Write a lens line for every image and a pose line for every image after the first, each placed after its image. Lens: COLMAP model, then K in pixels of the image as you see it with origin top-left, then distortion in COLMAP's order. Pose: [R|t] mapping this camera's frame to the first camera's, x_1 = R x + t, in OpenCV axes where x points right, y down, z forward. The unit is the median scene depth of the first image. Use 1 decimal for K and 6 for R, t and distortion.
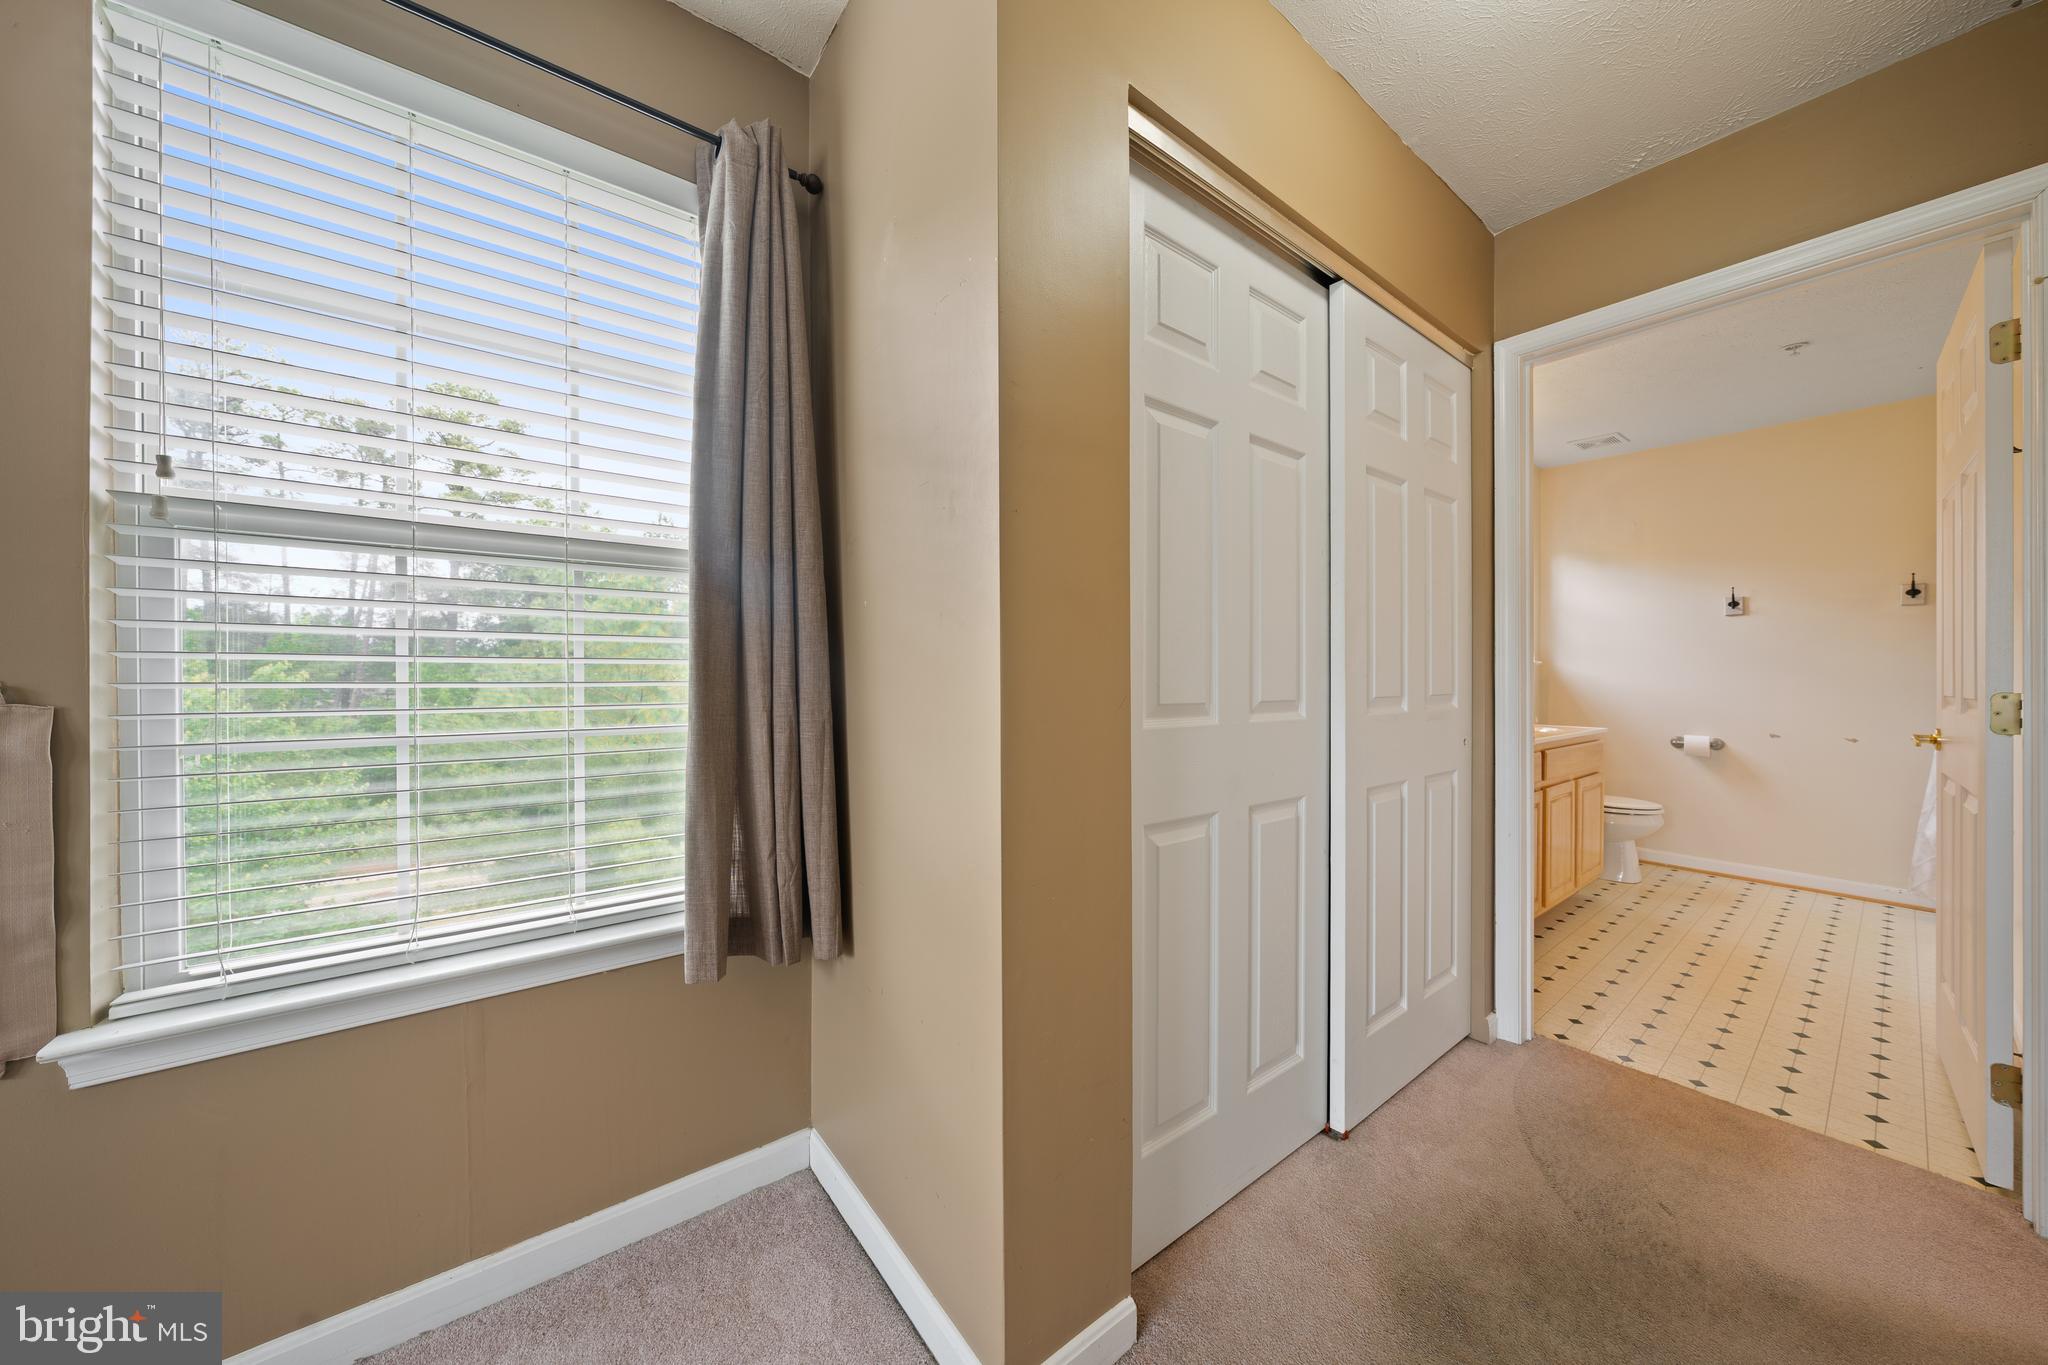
lens RADIAL K [[692.8, 0, 1019.0], [0, 692.8, 672.5], [0, 0, 1]] dist [-0.001249, 0.000157]
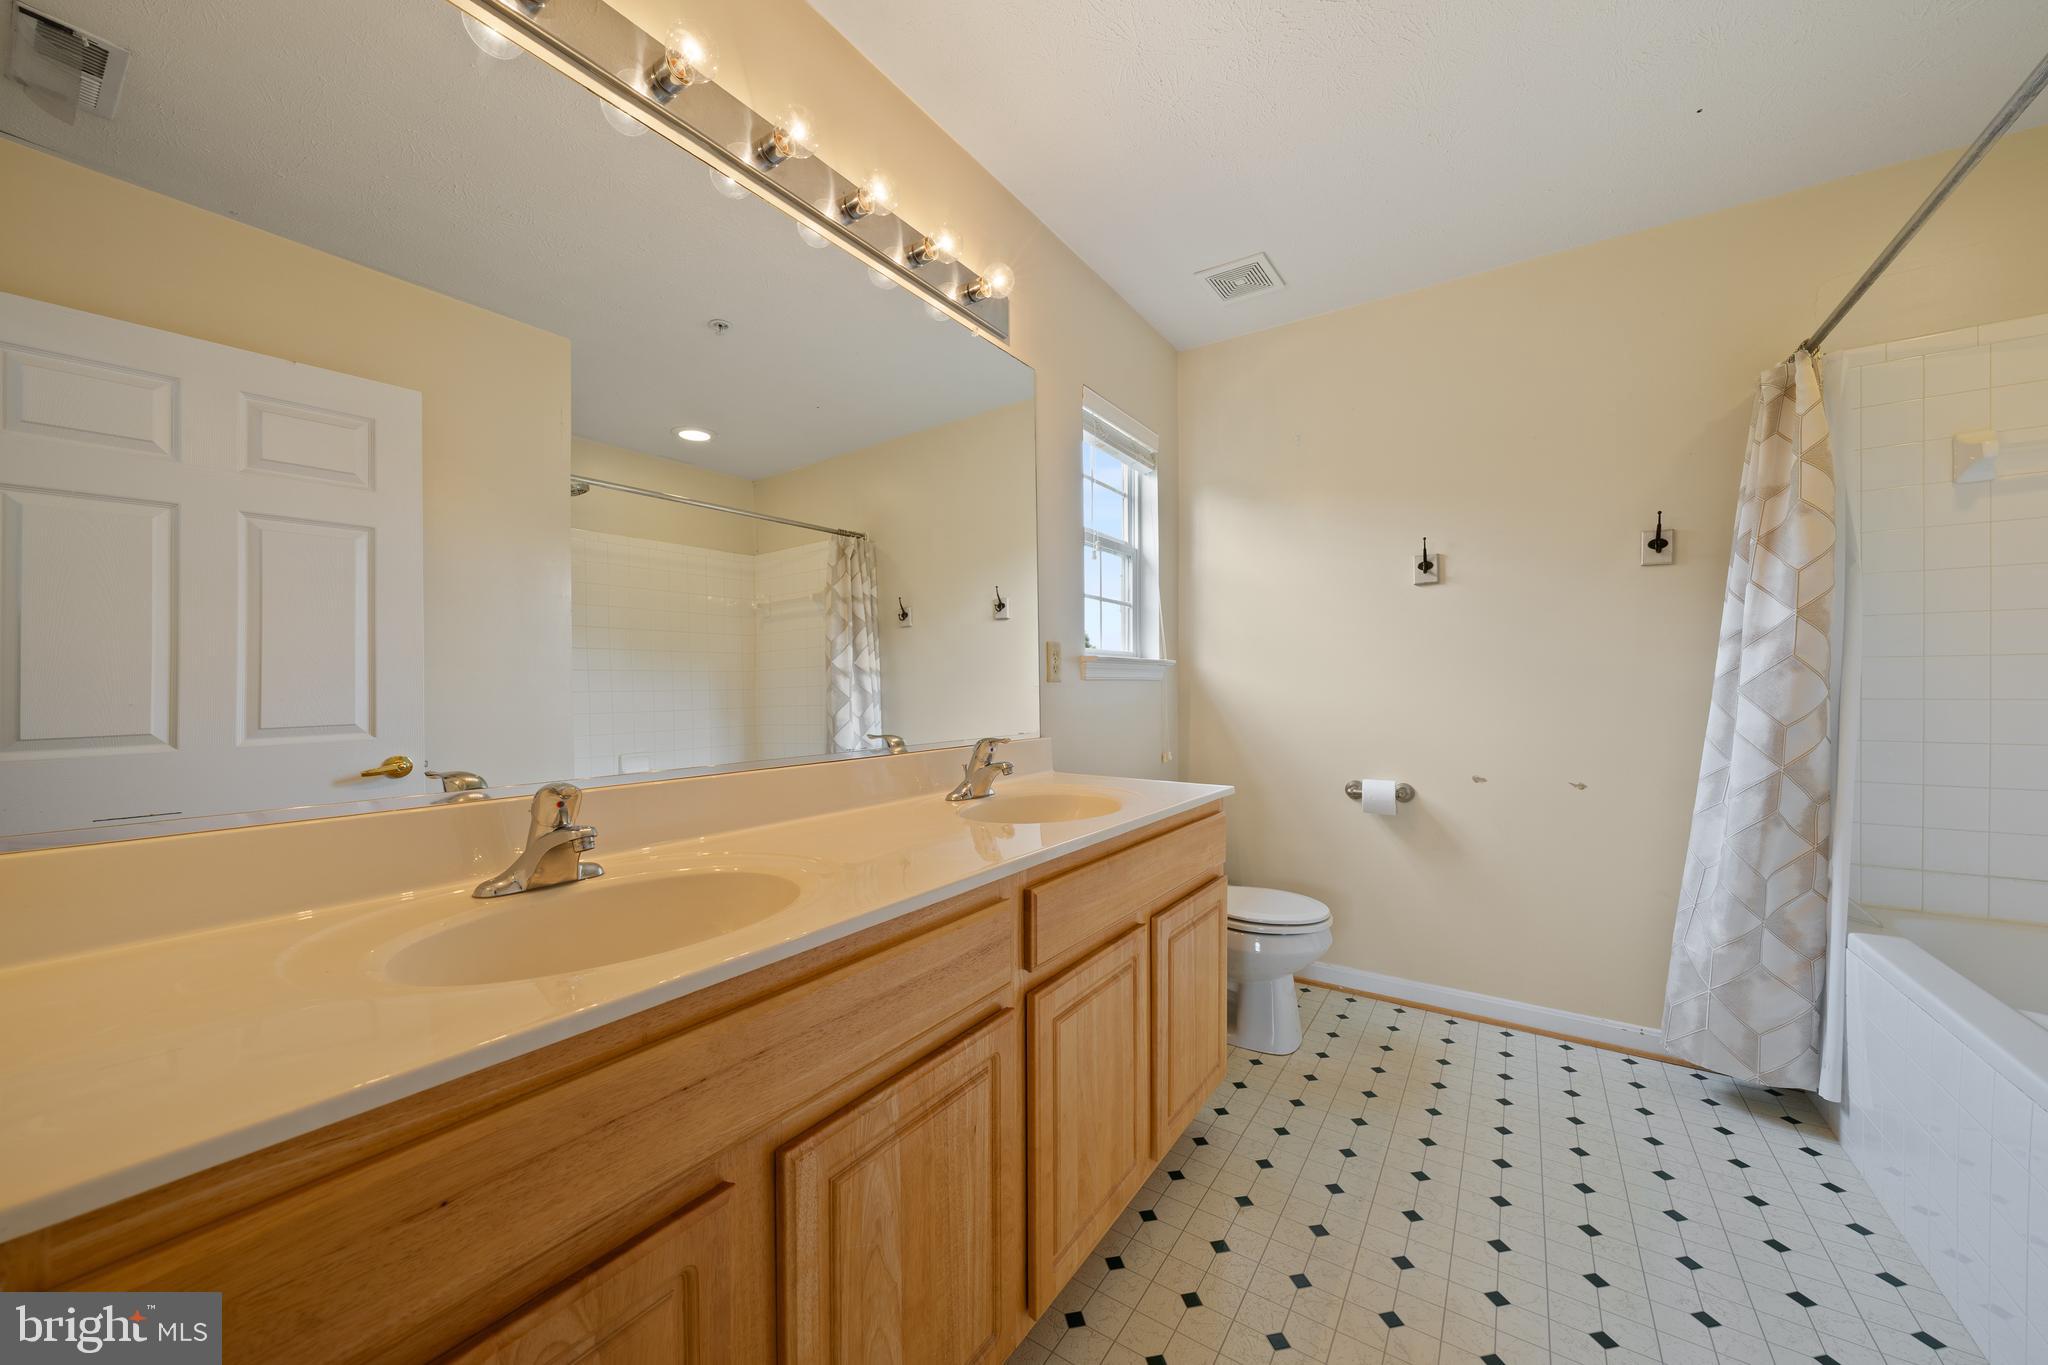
lens RADIAL K [[728.5, 0, 1024.0], [0, 728.5, 682.5], [0, 0, 1]] dist [-0.009277, -0.000037]
pose [[0.951605, -0.003186, 0.307306, 0.892986], [0.003443, 0.999994, -0.000294, 0.007370], [-0.307304, 0.001338, 0.951611, 0.894910]]
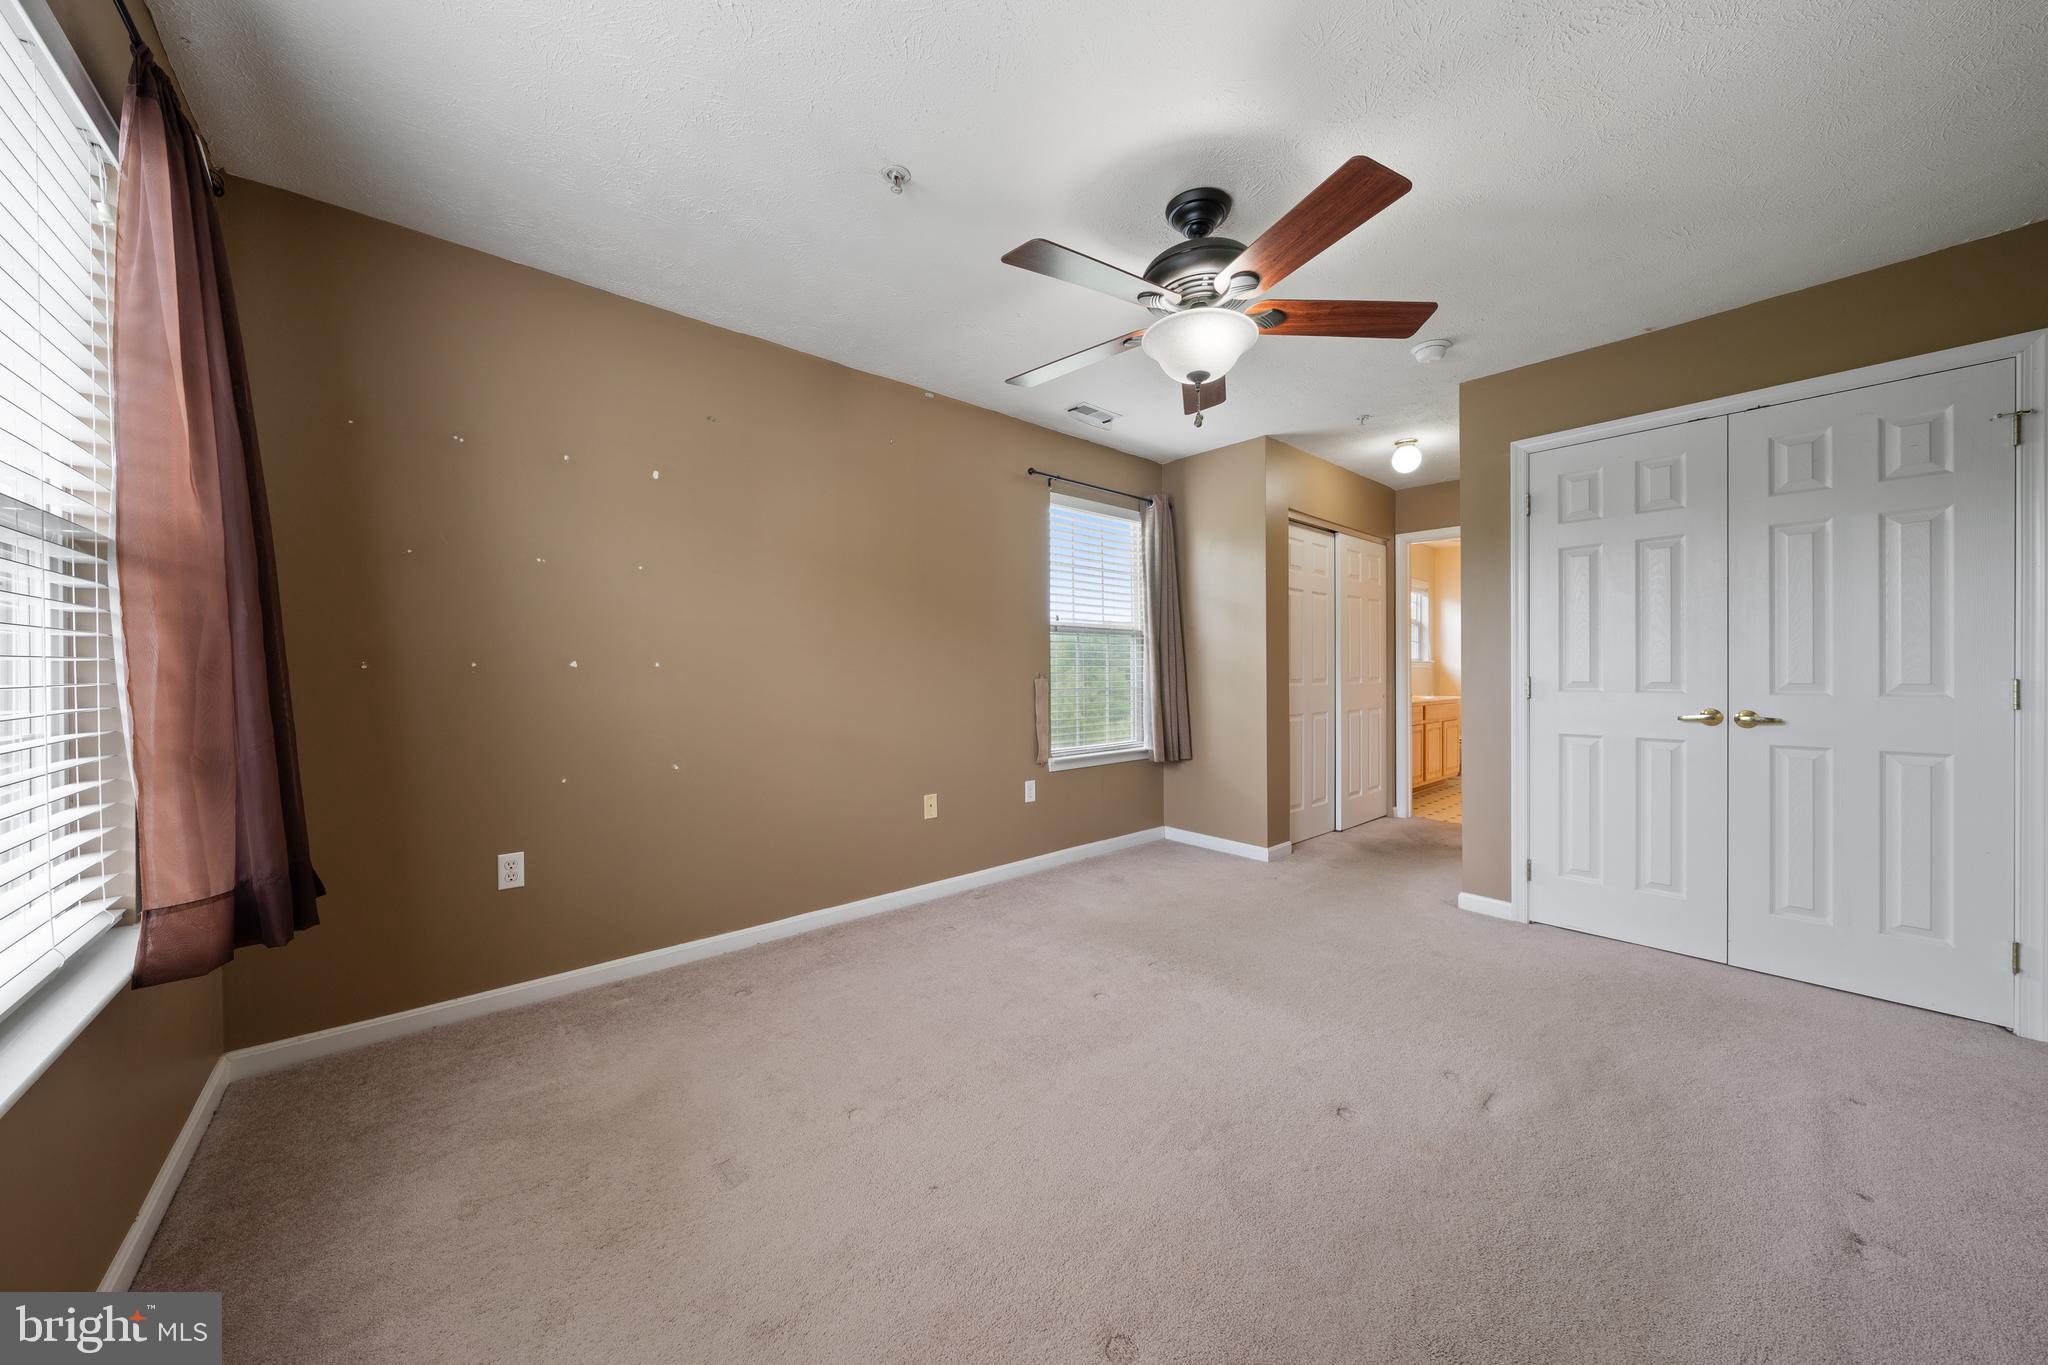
lens RADIAL K [[698.9, 0, 1018.7], [0, 698.9, 665.2], [0, 0, 1]] dist [-0.002646, 0.000153]
pose [[0.998023, -0.002458, 0.062803, -0.799847], [0.002482, 0.999997, -0.000303, -0.013572], [-0.062802, 0.000458, 0.998026, -1.384021]]
